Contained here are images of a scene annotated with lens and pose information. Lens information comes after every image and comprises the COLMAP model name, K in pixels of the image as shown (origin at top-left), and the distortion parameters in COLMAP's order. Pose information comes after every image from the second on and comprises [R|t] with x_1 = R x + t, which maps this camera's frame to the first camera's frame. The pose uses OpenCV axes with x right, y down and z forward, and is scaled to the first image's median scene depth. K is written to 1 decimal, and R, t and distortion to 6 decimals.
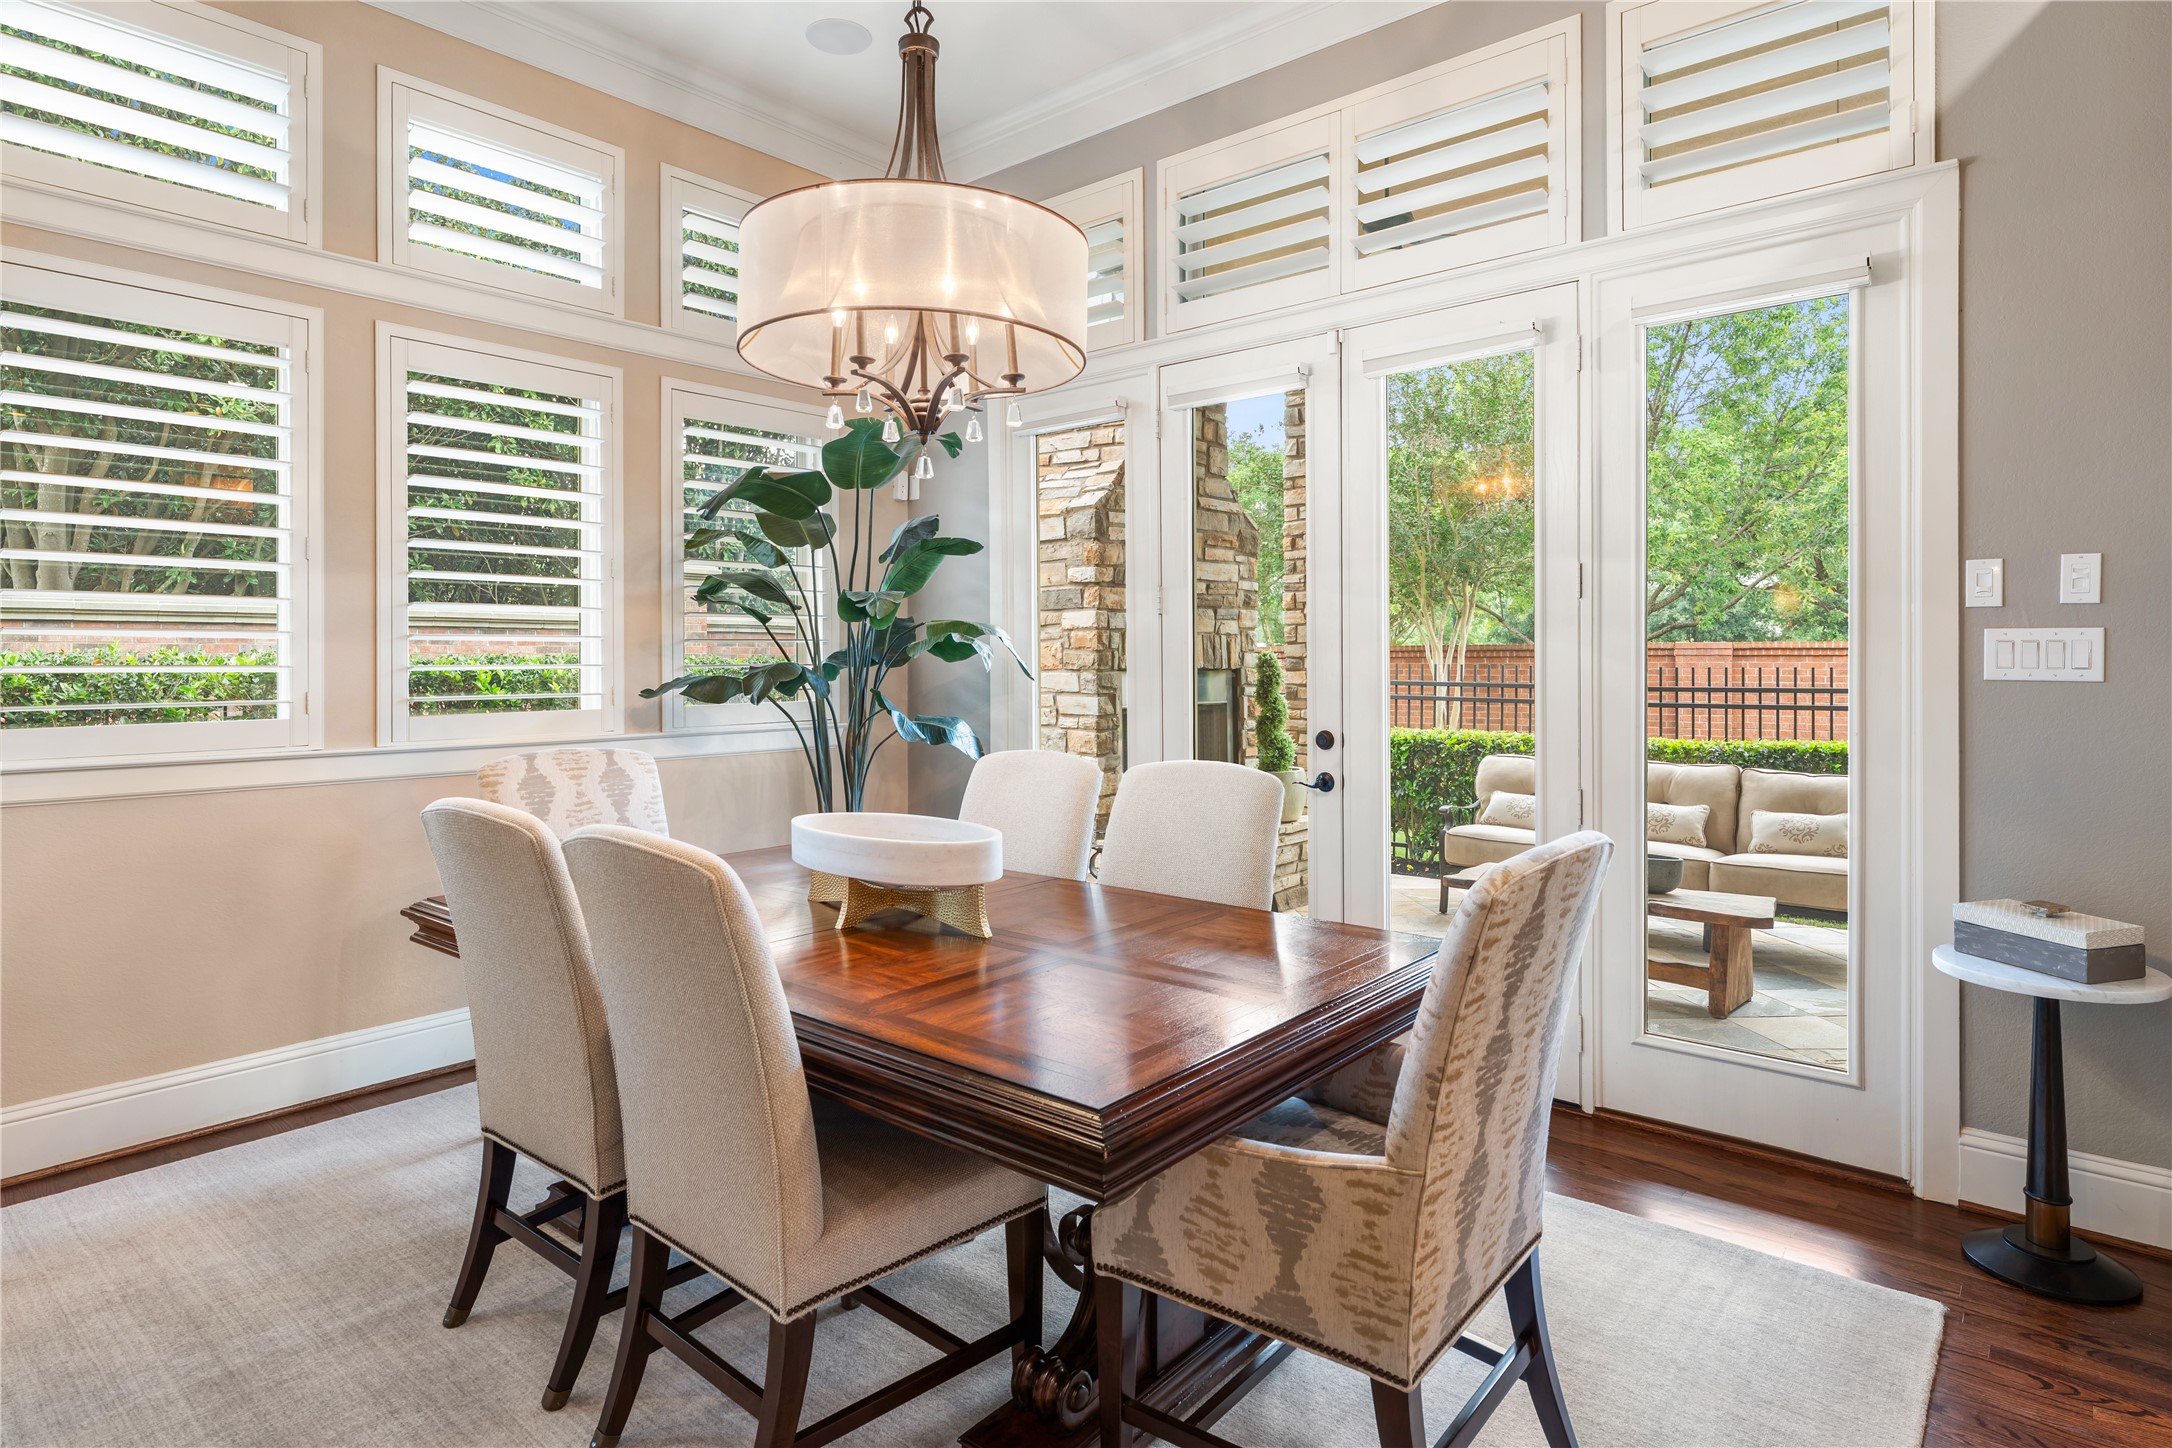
lens RADIAL K [[1161.8, 0, 1081.9], [0, 1161.8, 667.3], [0, 0, 1]] dist [0.000407, -0.000079]
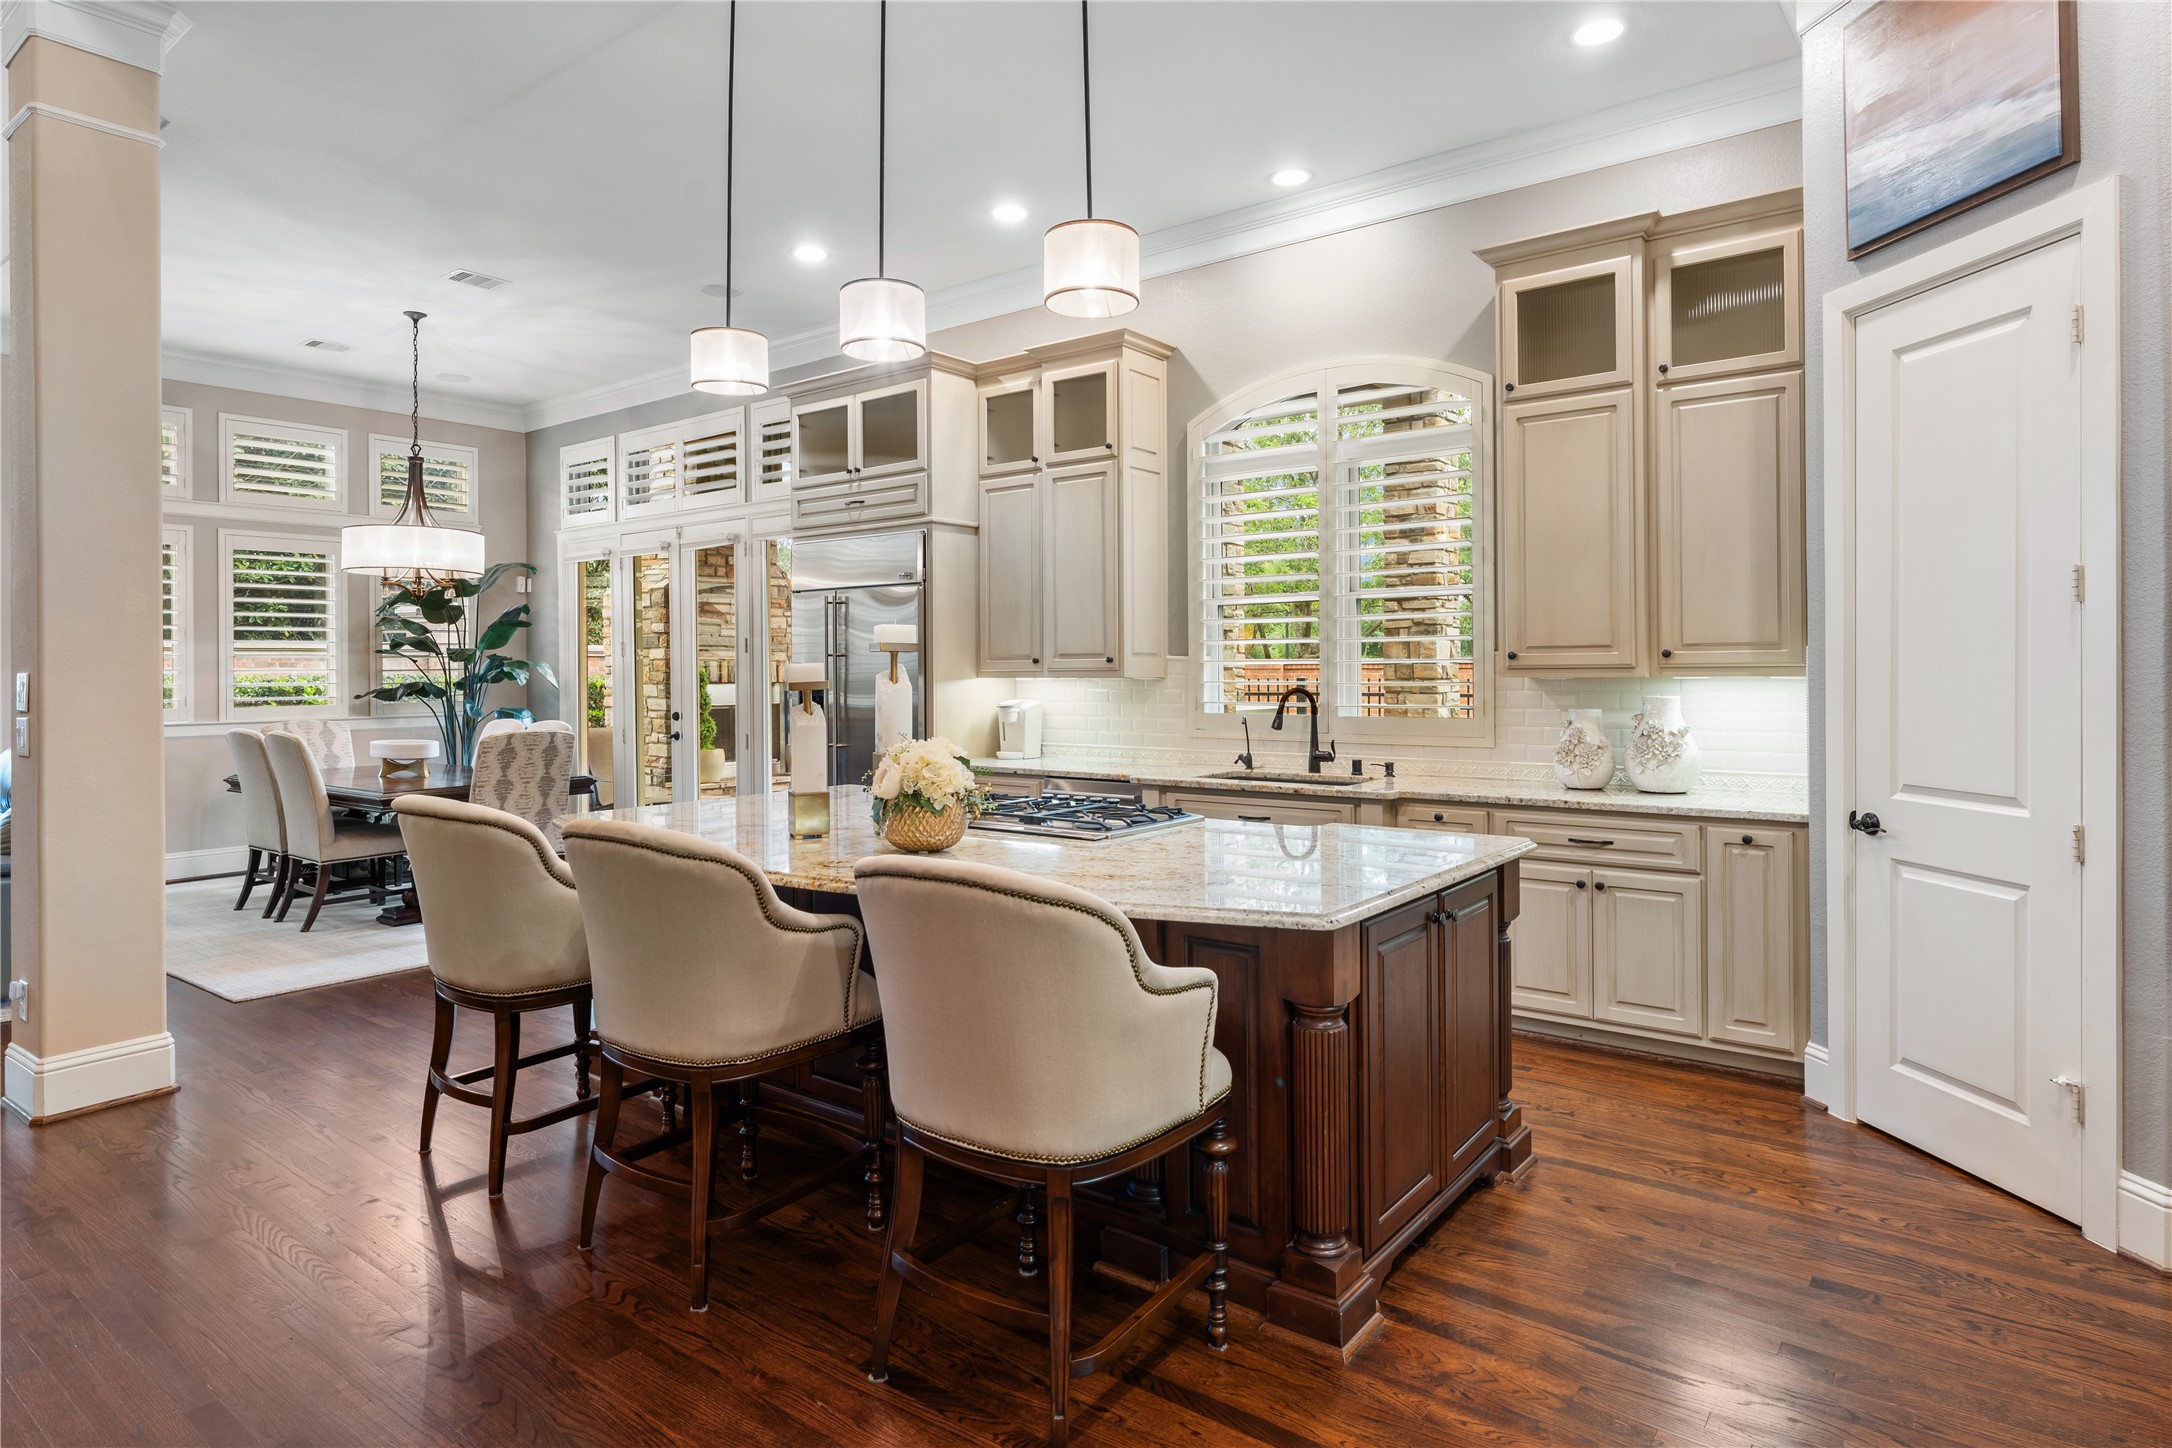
lens RADIAL K [[1205.0, 0, 1086.1], [0, 1205.0, 673.6], [0, 0, 1]] dist [0.000559, -0.000261]
pose [[0.998953, -0.004948, 0.045472, 0.827566], [0.005089, 0.999983, -0.002979, -0.006068], [-0.045456, 0.003208, 0.998961, -1.206154]]
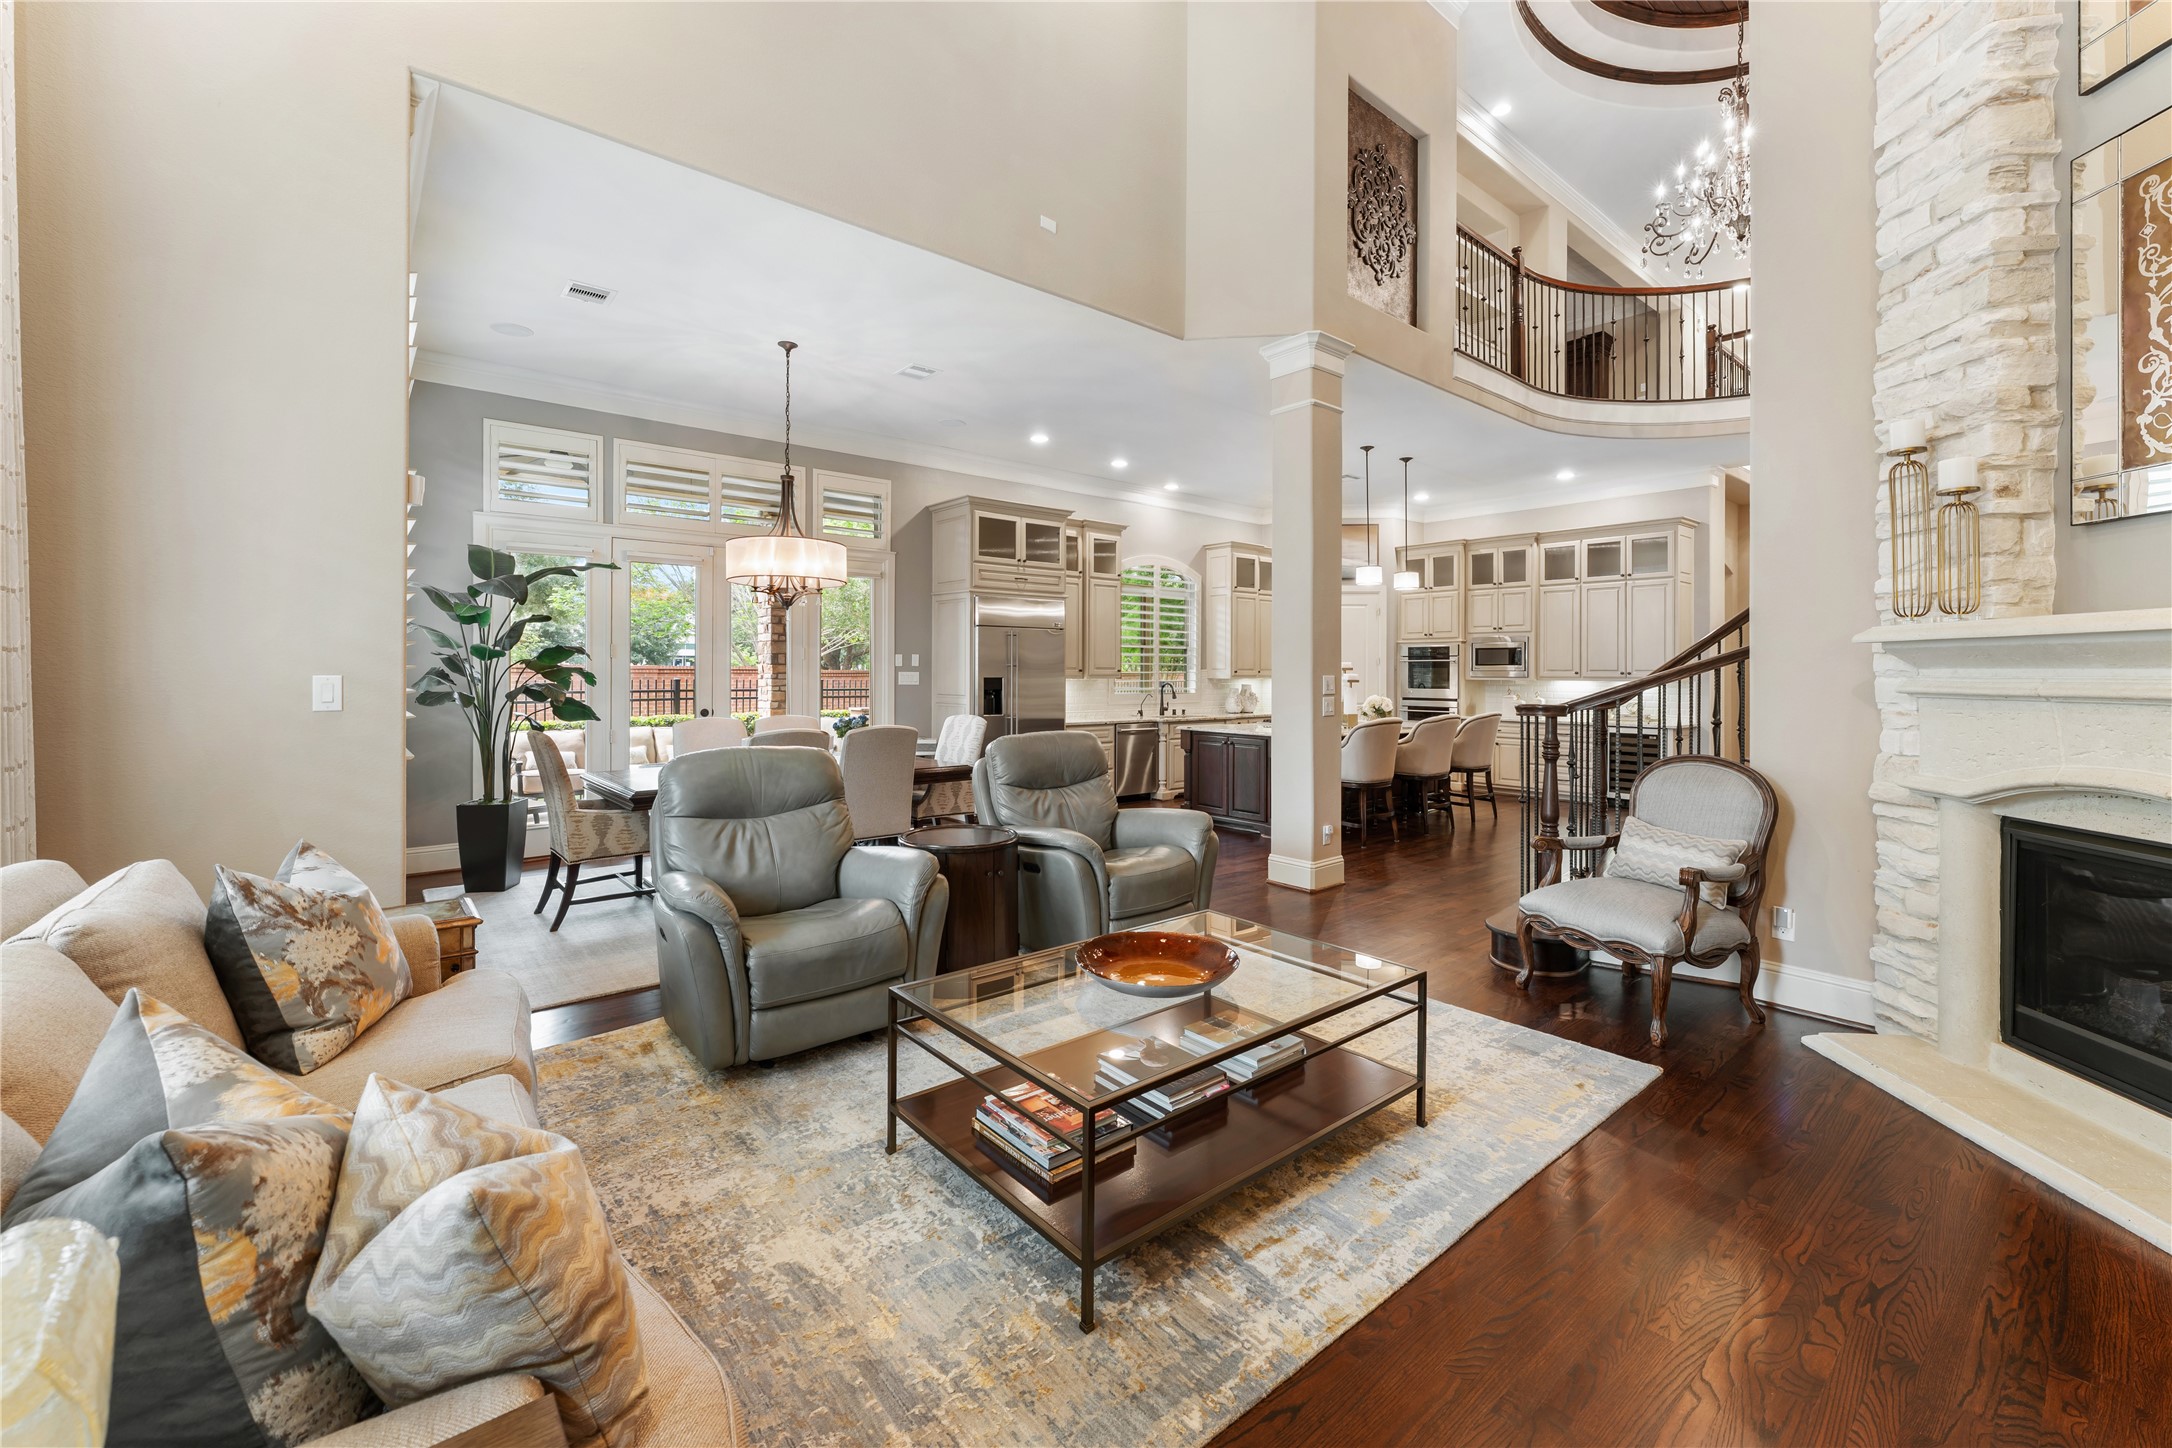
lens RADIAL K [[884.0, 0, 1081.7], [0, 884.0, 681.7], [0, 0, 1]] dist [0.000383, -0.000020]
pose [[0.175147, -0.008474, 0.984506, -1.410299], [0.001438, 0.999964, 0.008351, -0.016790], [-0.984541, -0.000047, 0.175153, -0.092669]]
